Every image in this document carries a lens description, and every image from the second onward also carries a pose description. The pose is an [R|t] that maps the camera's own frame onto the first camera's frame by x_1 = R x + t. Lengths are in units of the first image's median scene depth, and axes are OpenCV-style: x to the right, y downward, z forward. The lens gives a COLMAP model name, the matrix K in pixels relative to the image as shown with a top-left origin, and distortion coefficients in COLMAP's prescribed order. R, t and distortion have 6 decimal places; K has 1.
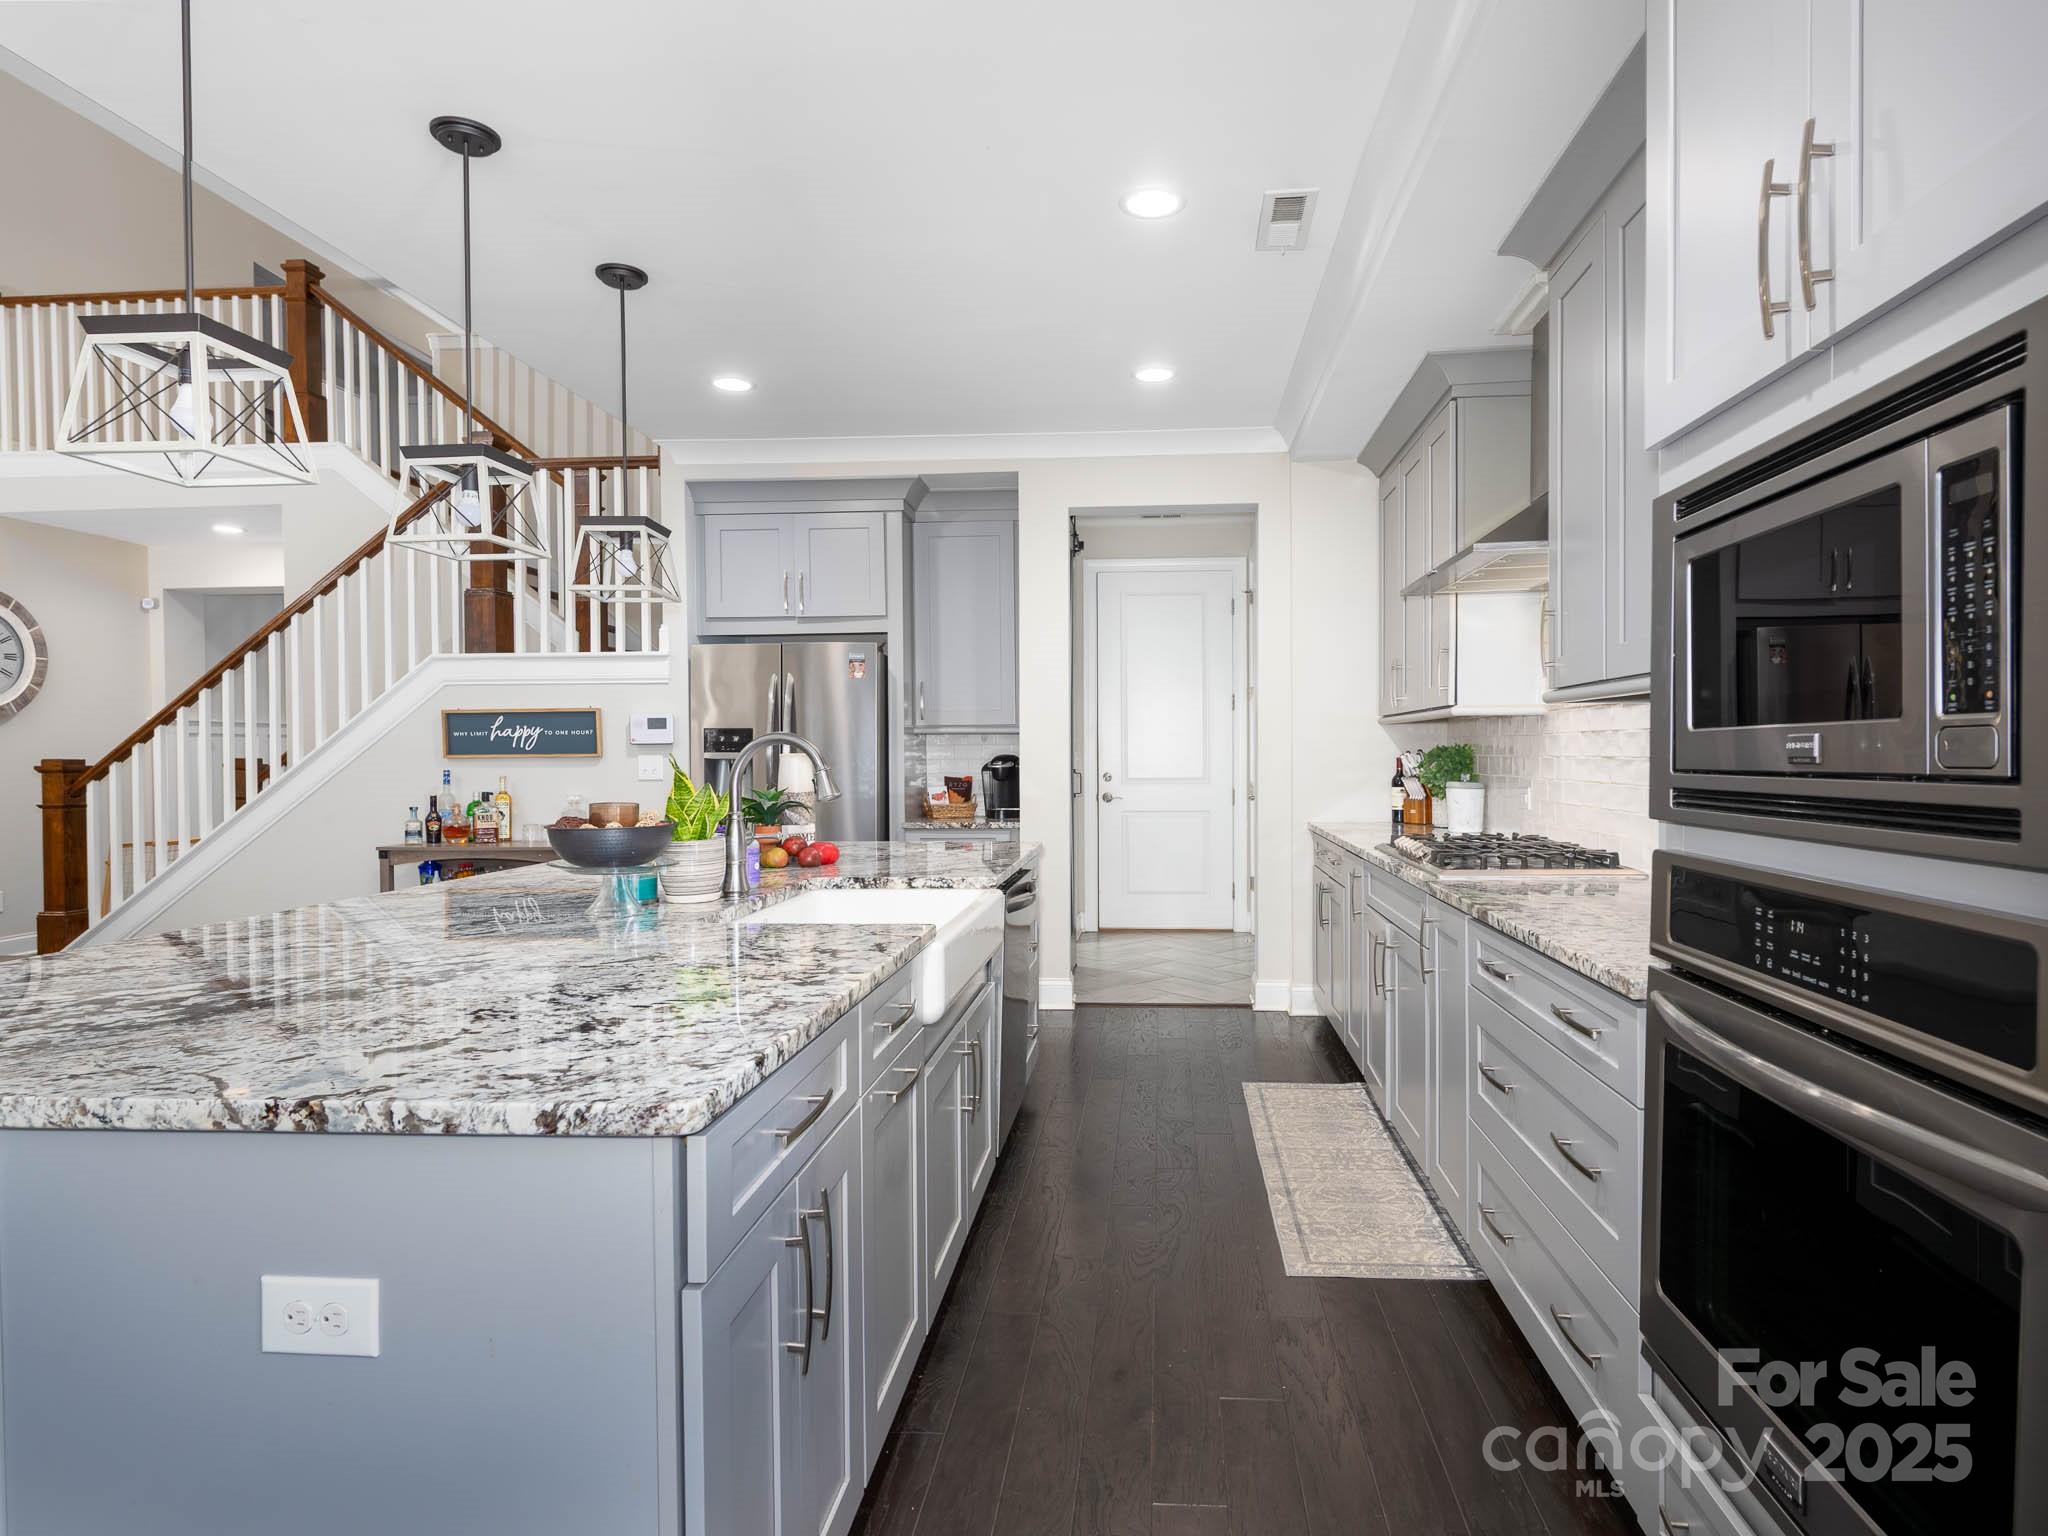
lens RADIAL K [[1152.1, 0, 1024.0], [0, 1152.1, 768.0], [0, 0, 1]] dist [-0.000655, -0.000720]
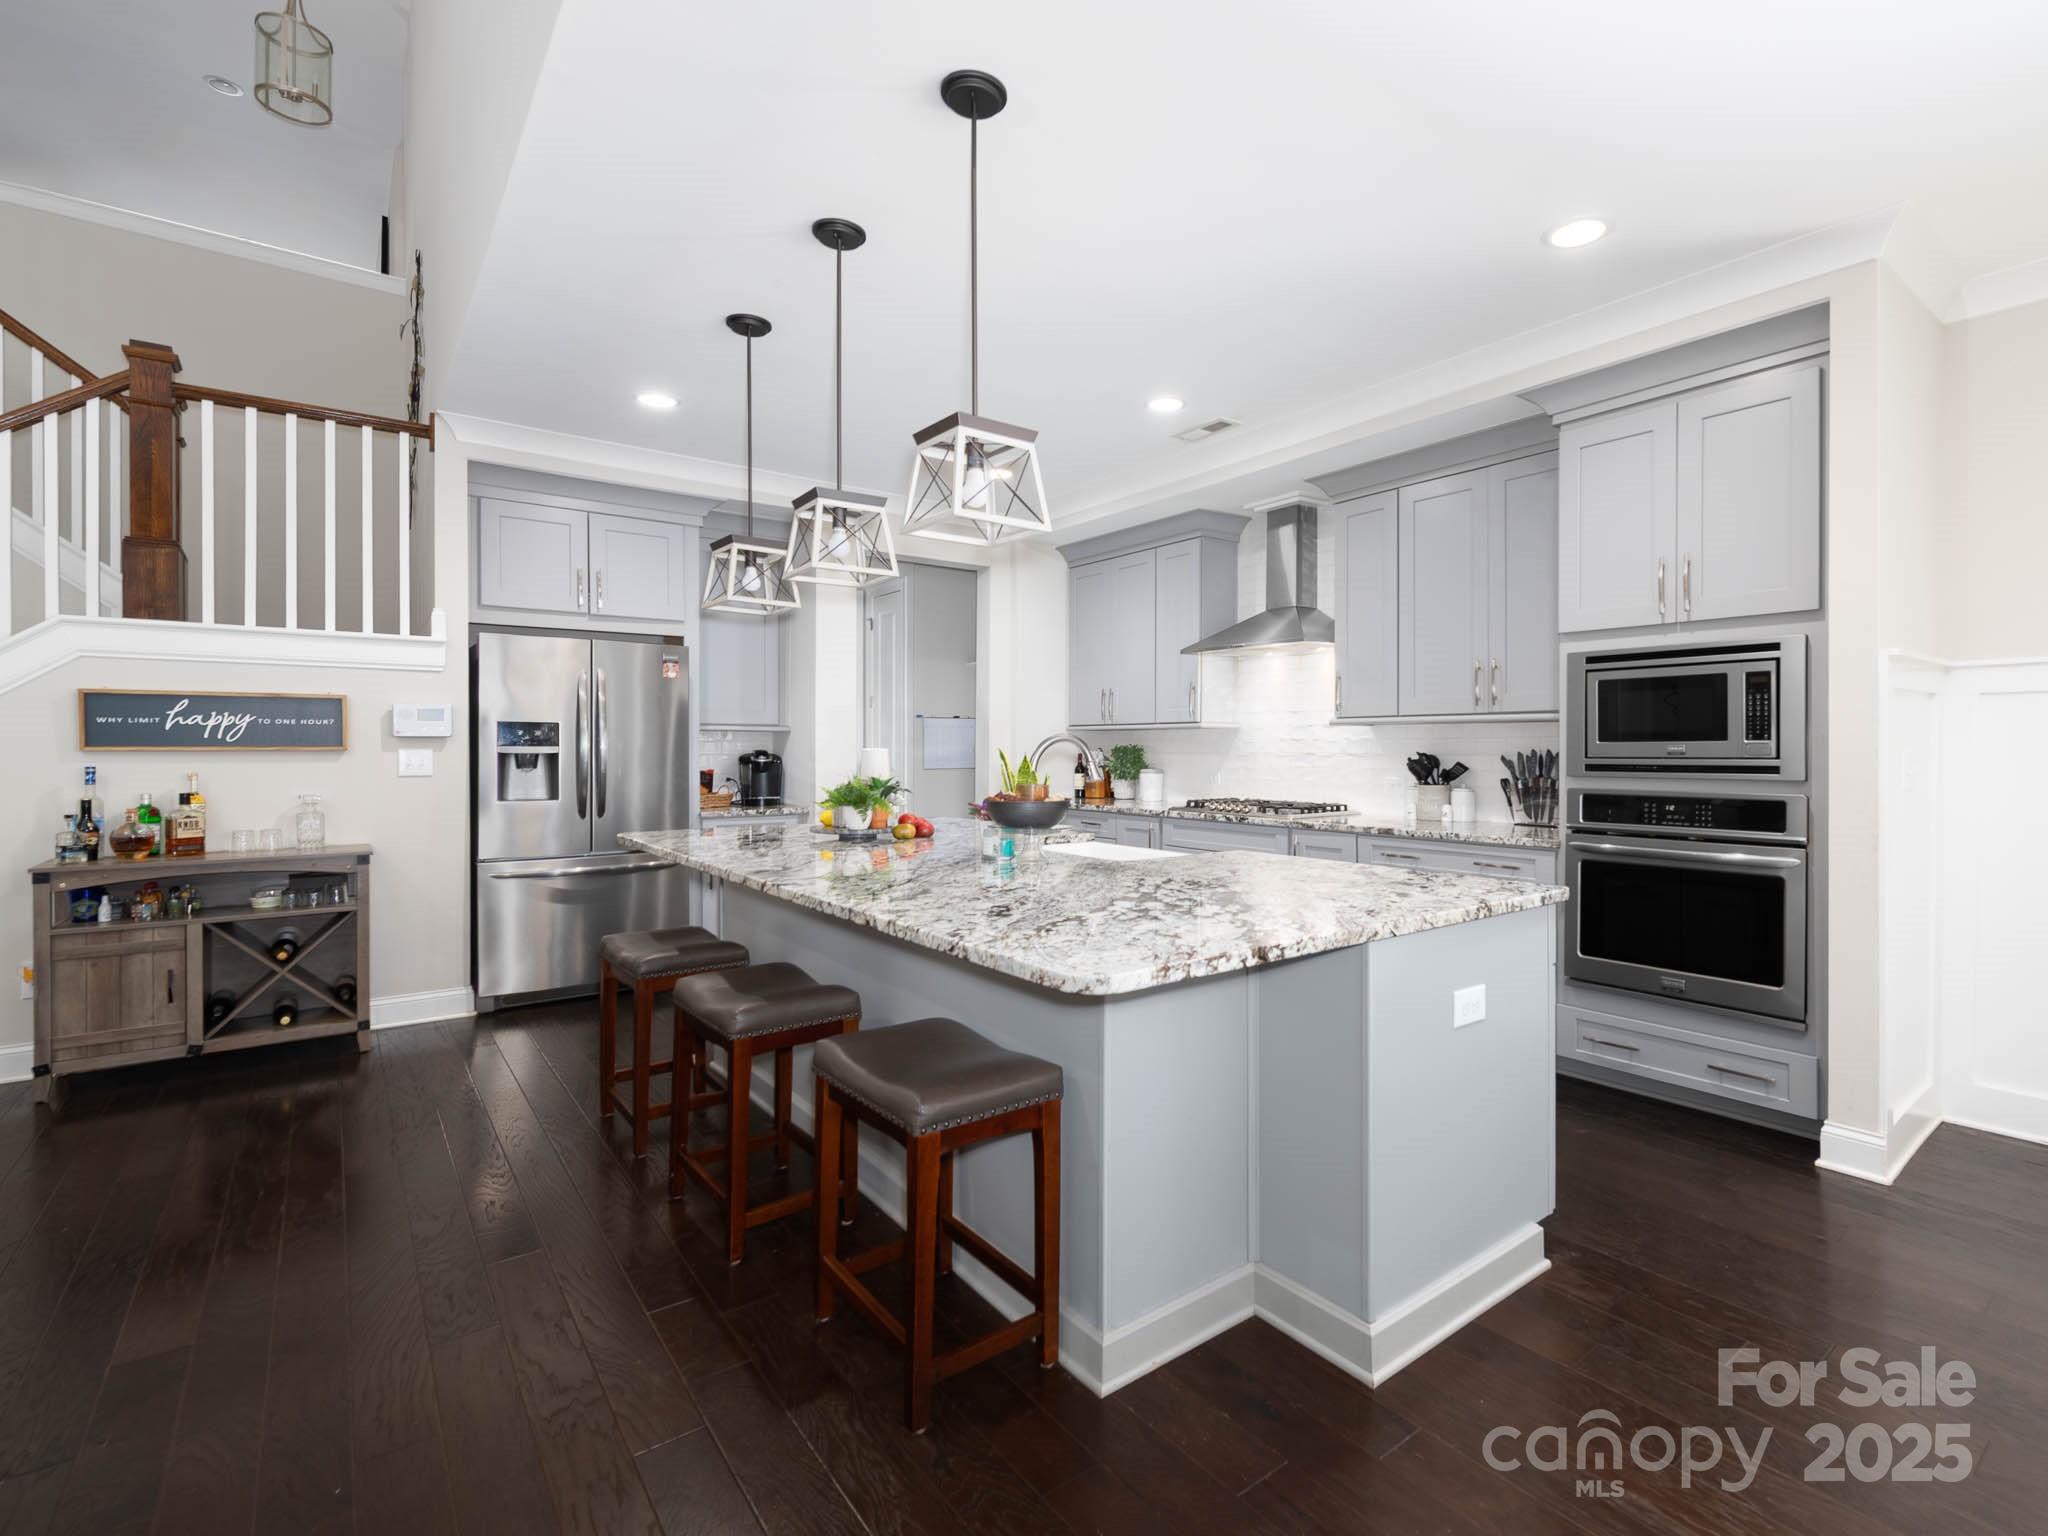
lens RADIAL K [[1010.7, 0, 1158.5], [0, 1010.7, 750.9], [0, 0, 1]] dist [0.002717, -0.000432]
pose [[0.706288, 0.005433, 0.707904, -0.477793], [0.004445, 0.999917, -0.012110, 0.002800], [-0.707911, 0.011700, 0.706205, 0.012463]]
